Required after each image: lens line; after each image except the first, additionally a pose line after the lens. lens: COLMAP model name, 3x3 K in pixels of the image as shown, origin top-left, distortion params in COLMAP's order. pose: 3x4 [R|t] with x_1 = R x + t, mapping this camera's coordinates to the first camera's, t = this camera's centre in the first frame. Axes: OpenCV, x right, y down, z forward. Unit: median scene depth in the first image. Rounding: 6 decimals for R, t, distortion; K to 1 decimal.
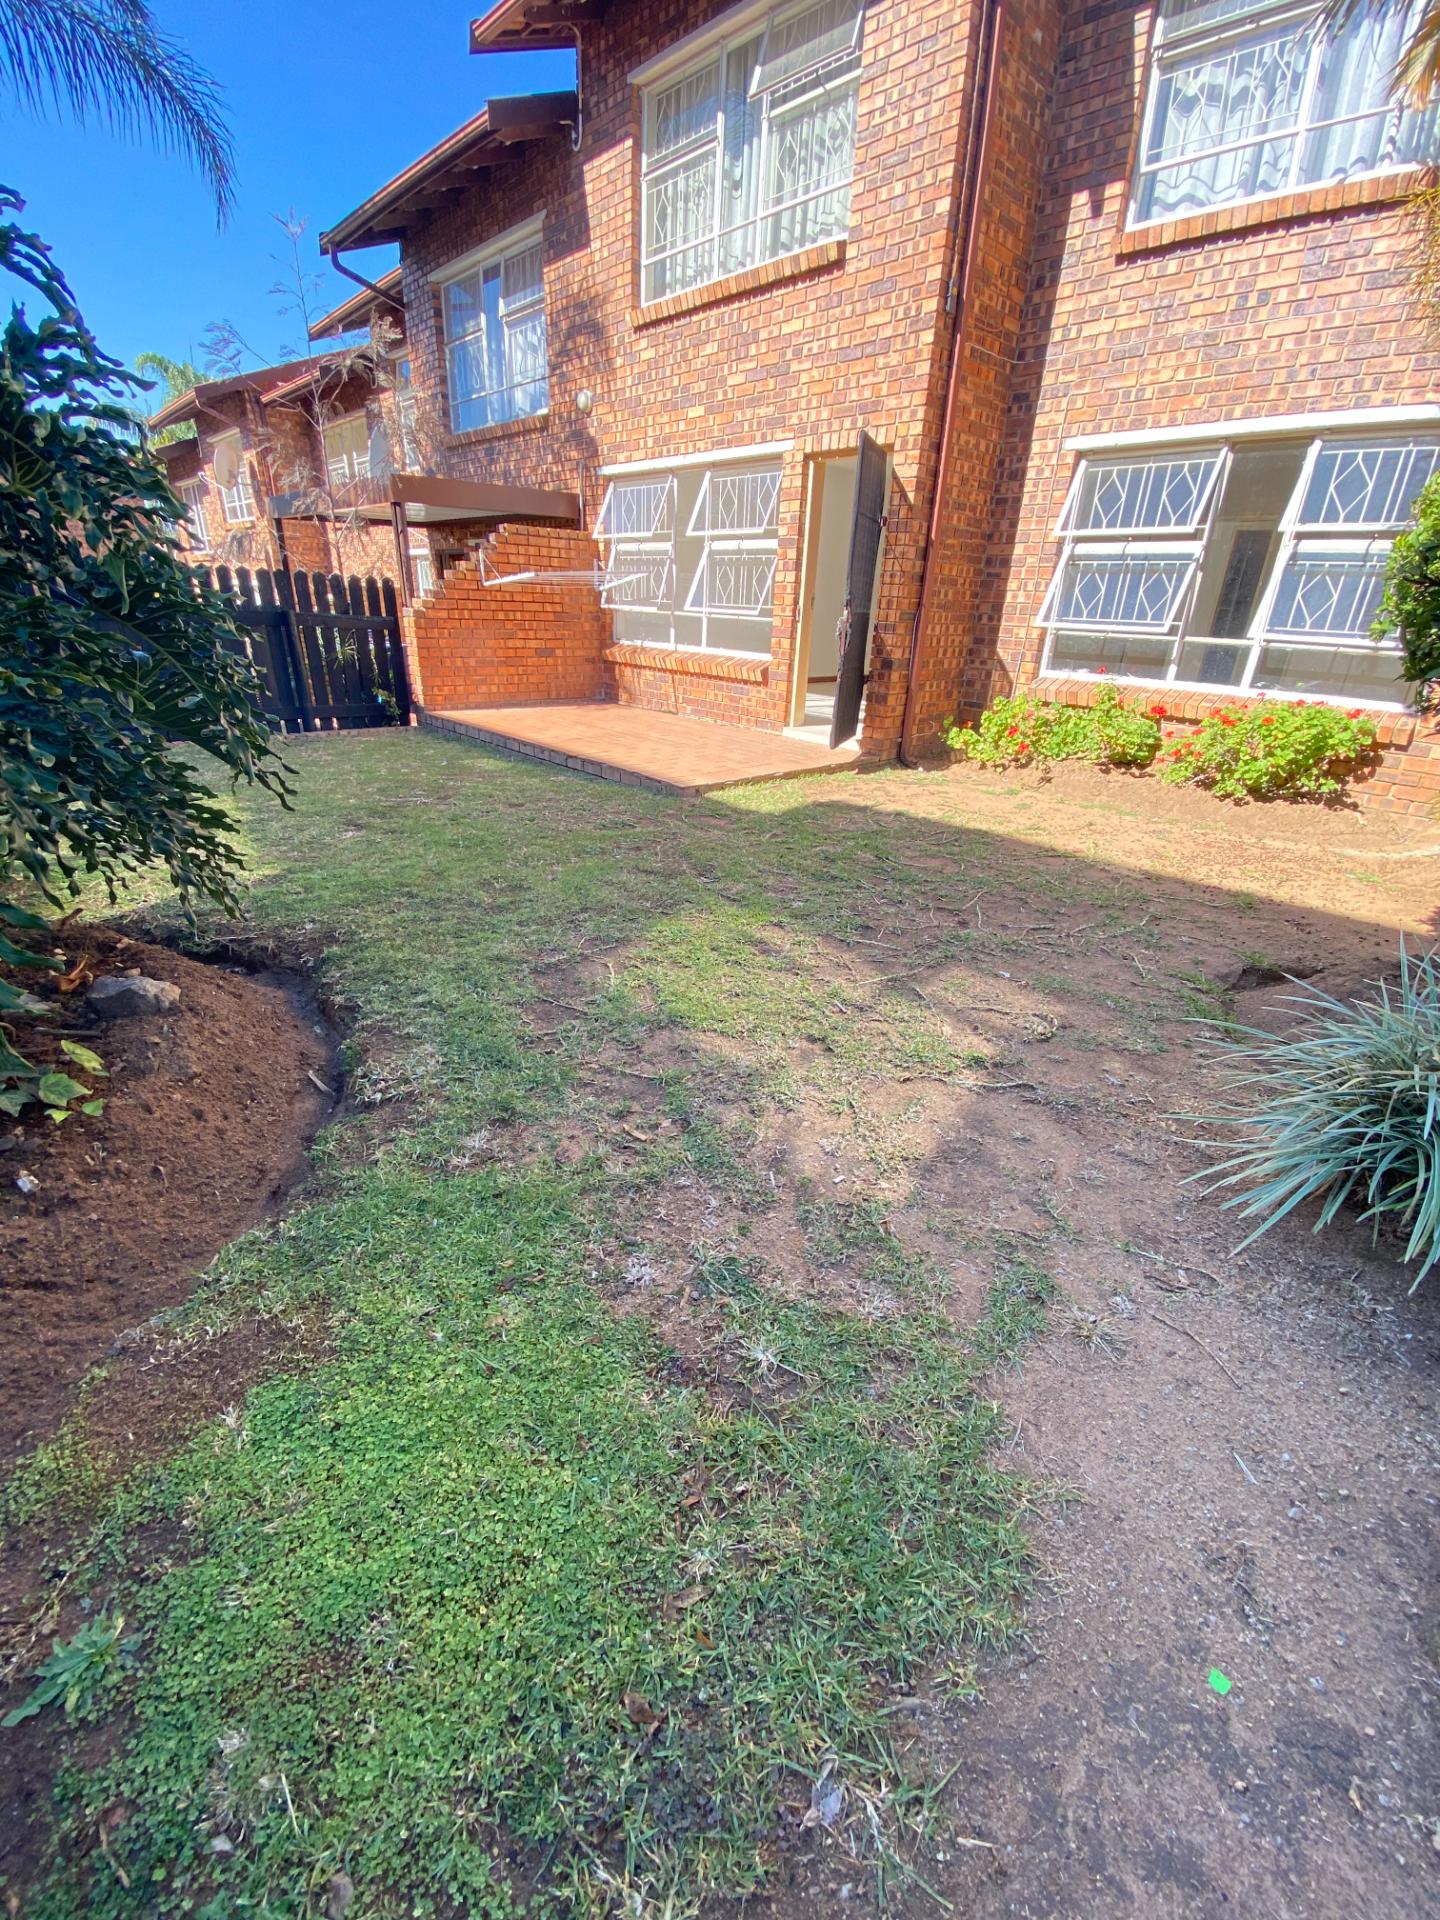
lens RADIAL K [[768.5, 0, 720.0], [0, 768.5, 960.0], [0, 0, 1]] dist [0.000739, -0.008986]
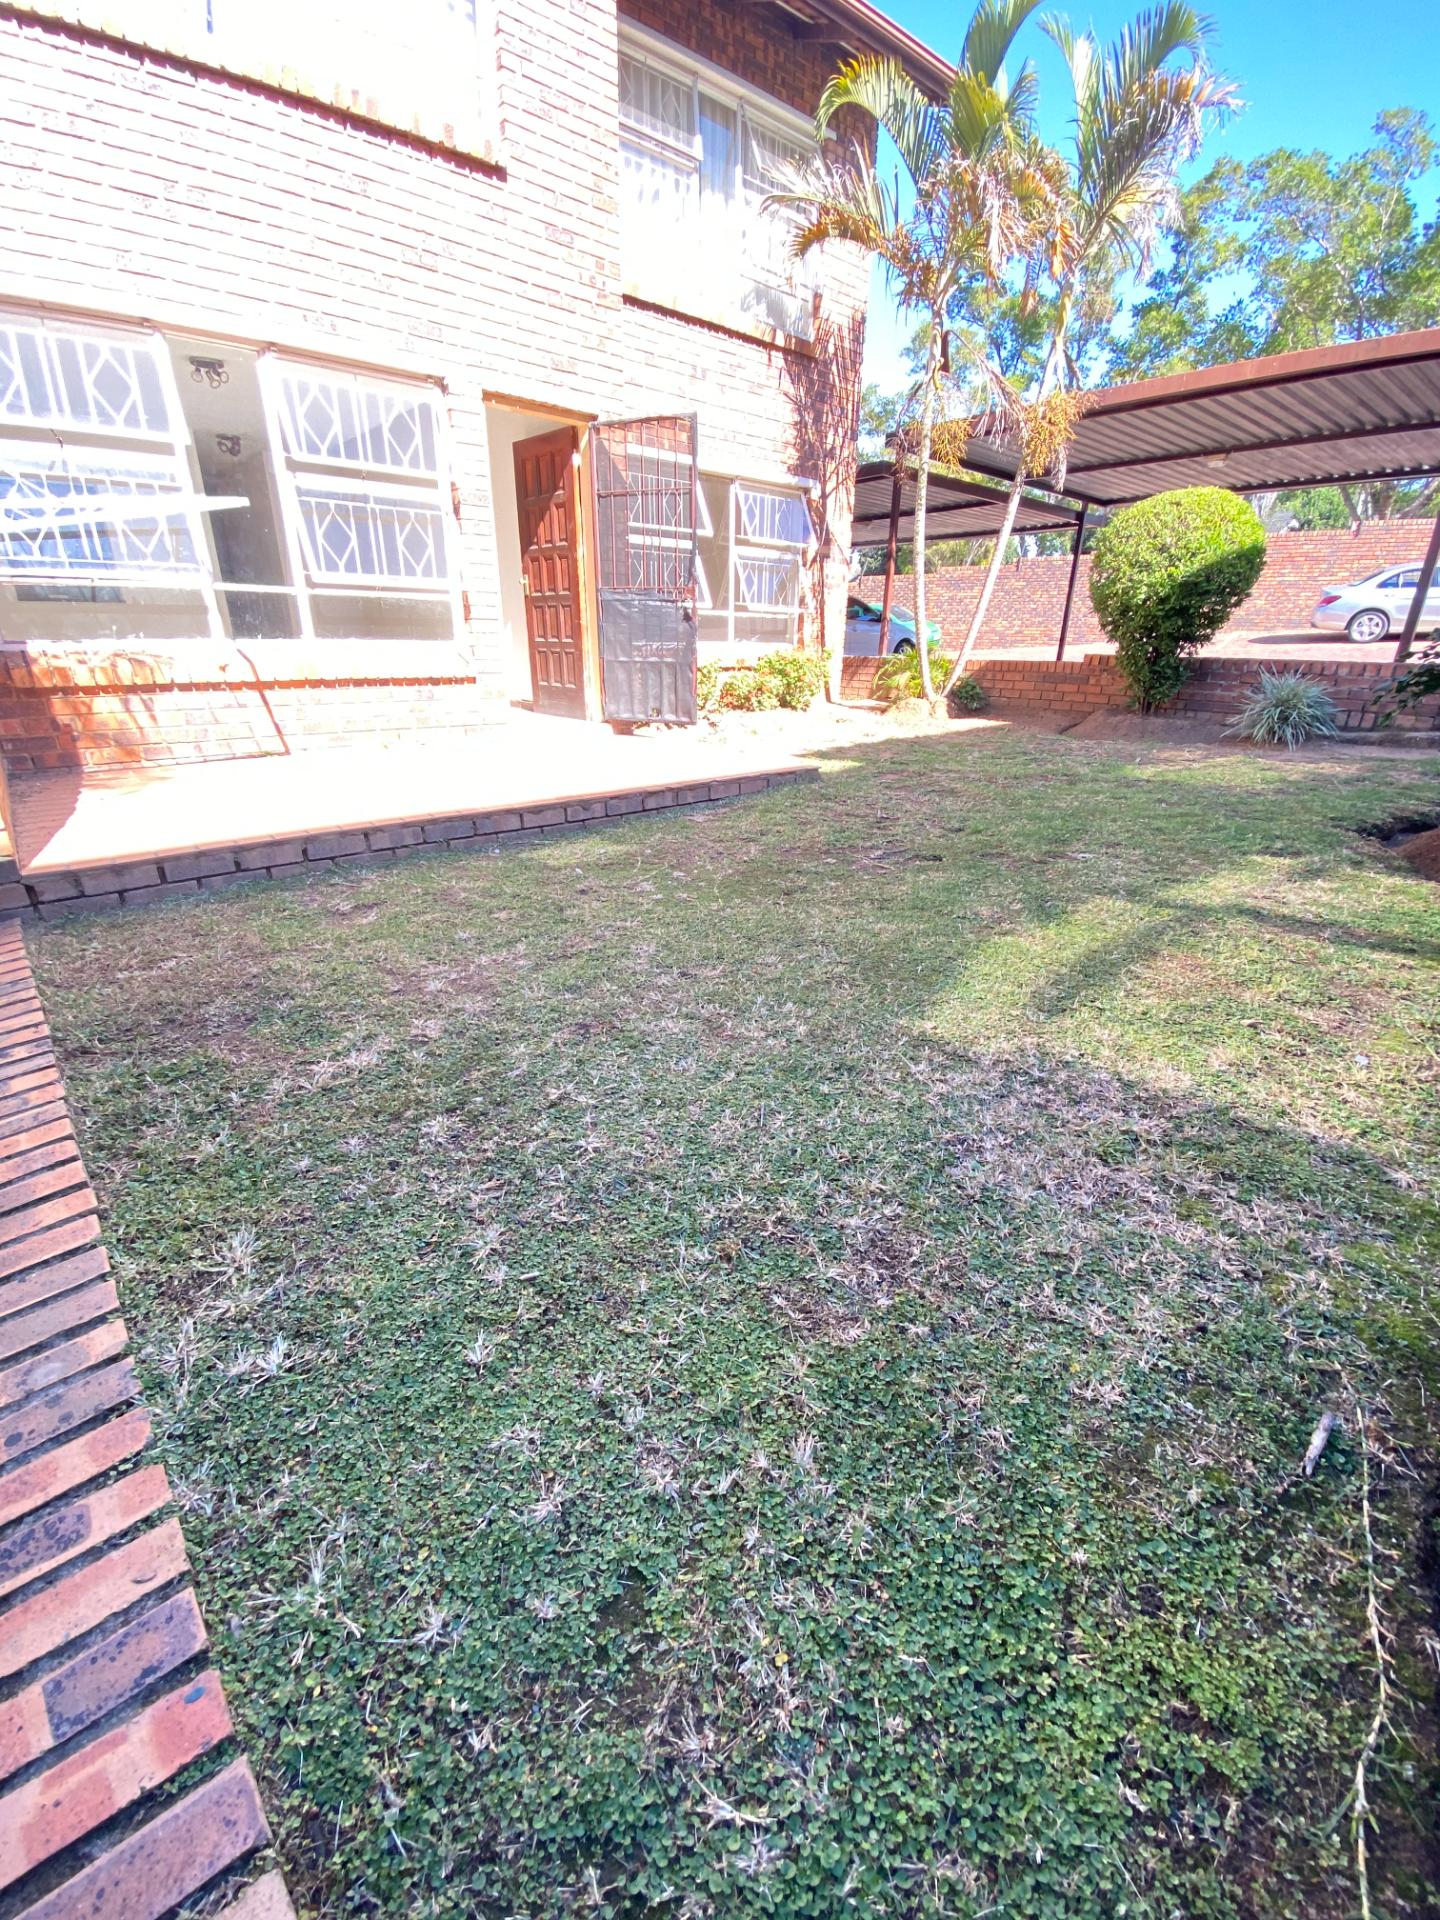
lens RADIAL K [[768.5, 0, 720.0], [0, 768.5, 960.0], [0, 0, 1]] dist [0.000739, -0.008986]
pose [[0.097188, -0.467871, 0.878437, -0.864843], [0.395191, 0.828195, 0.397389, -0.374289], [-0.913443, 0.308529, 0.265389, 0.727525]]
